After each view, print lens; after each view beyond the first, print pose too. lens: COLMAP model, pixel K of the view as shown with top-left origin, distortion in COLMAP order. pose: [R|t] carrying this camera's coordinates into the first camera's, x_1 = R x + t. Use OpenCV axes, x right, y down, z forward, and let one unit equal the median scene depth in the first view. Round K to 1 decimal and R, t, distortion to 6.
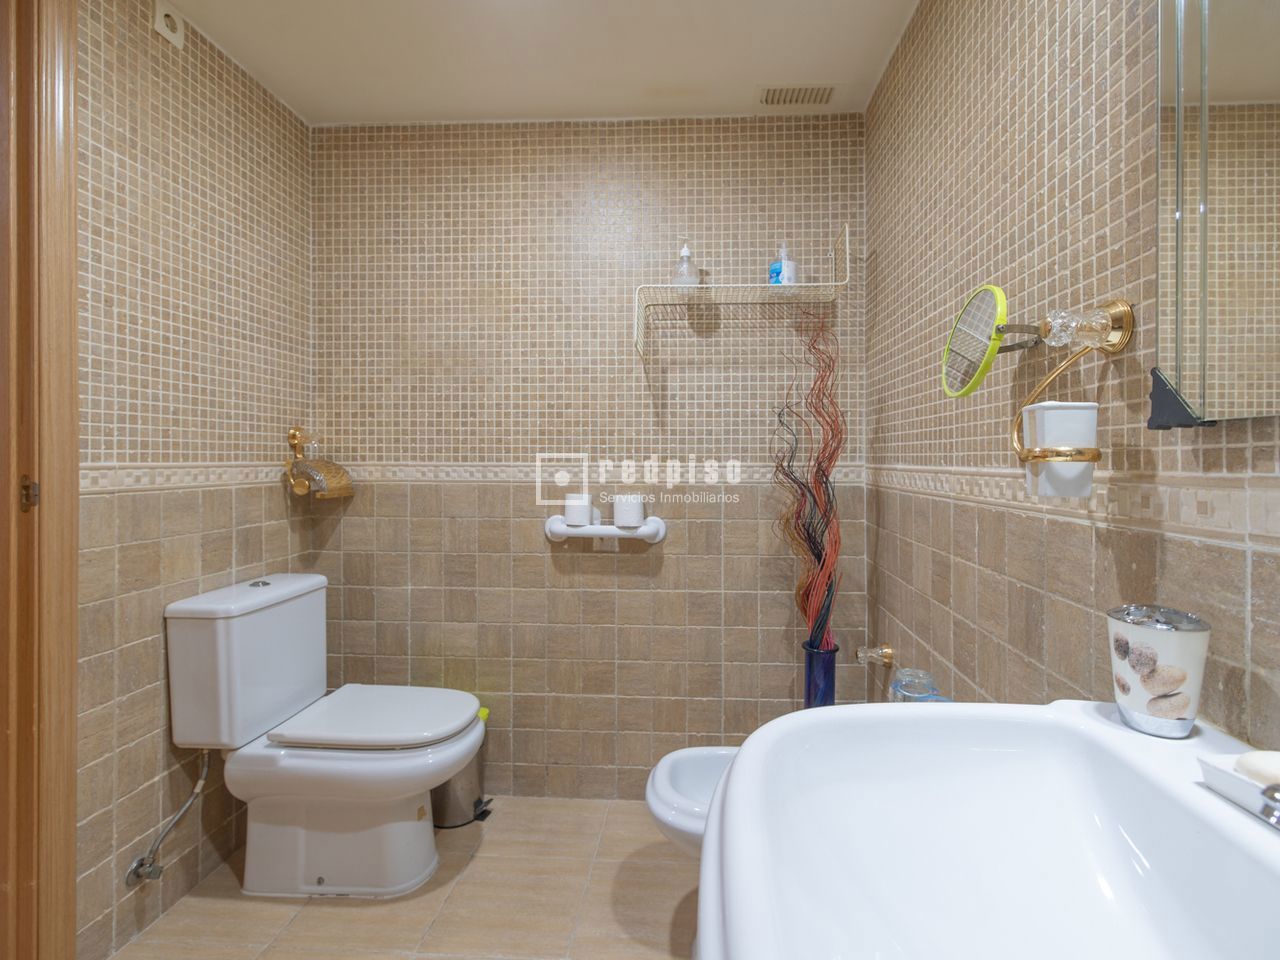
lens RADIAL K [[618.5, 0, 643.4], [0, 618.5, 462.2], [0, 0, 1]] dist [0.000400, 0.000011]
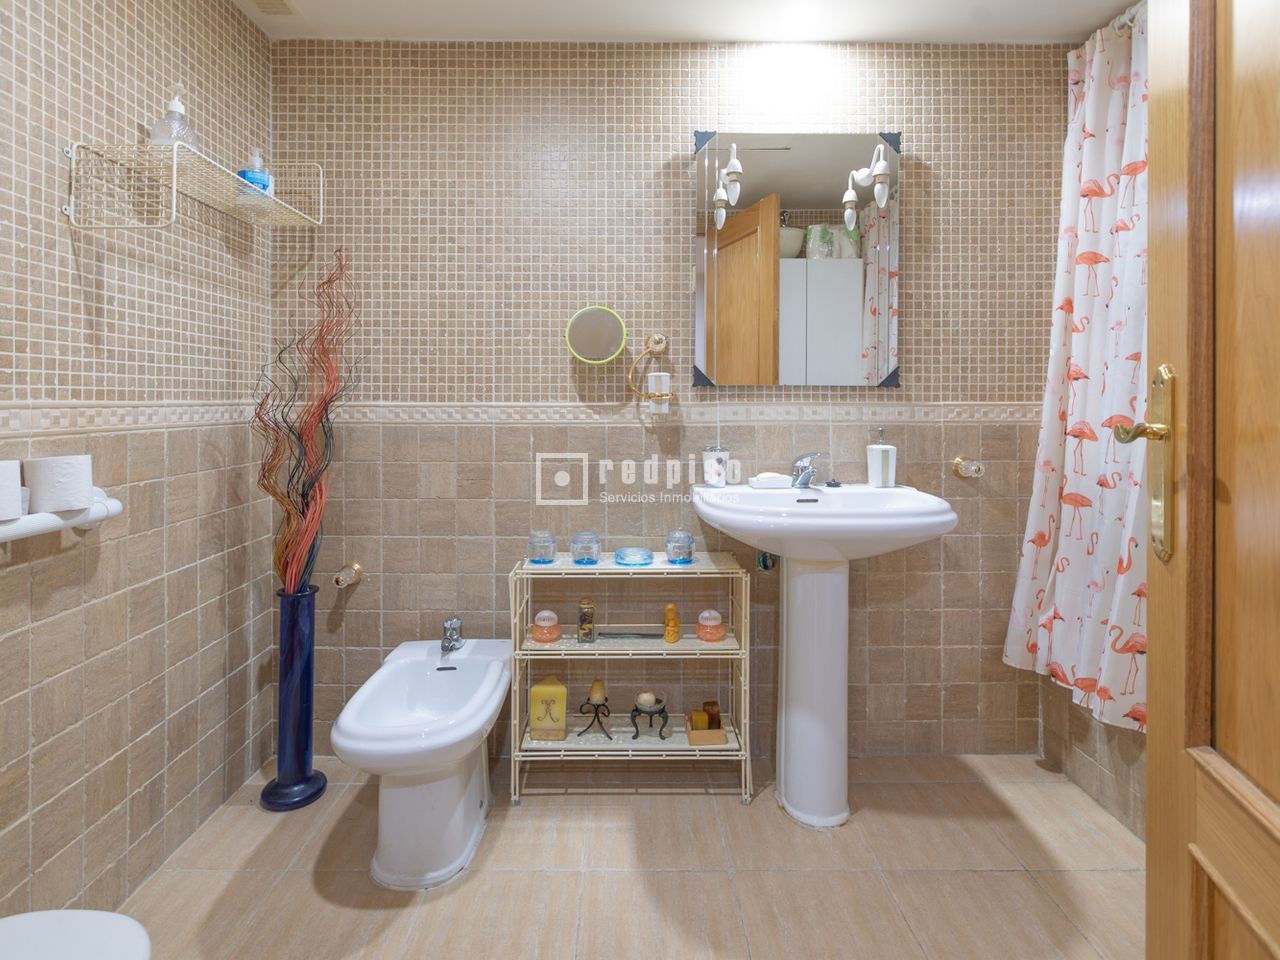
lens RADIAL K [[644.1, 0, 640.6], [0, 644.1, 398.9], [0, 0, 1]] dist [0.001027, -0.000169]
pose [[-0.090392, -0.003241, 0.995901, -0.734164], [0.000549, 0.999994, 0.003304, -0.003122], [-0.995906, 0.000845, -0.090390, 0.537008]]
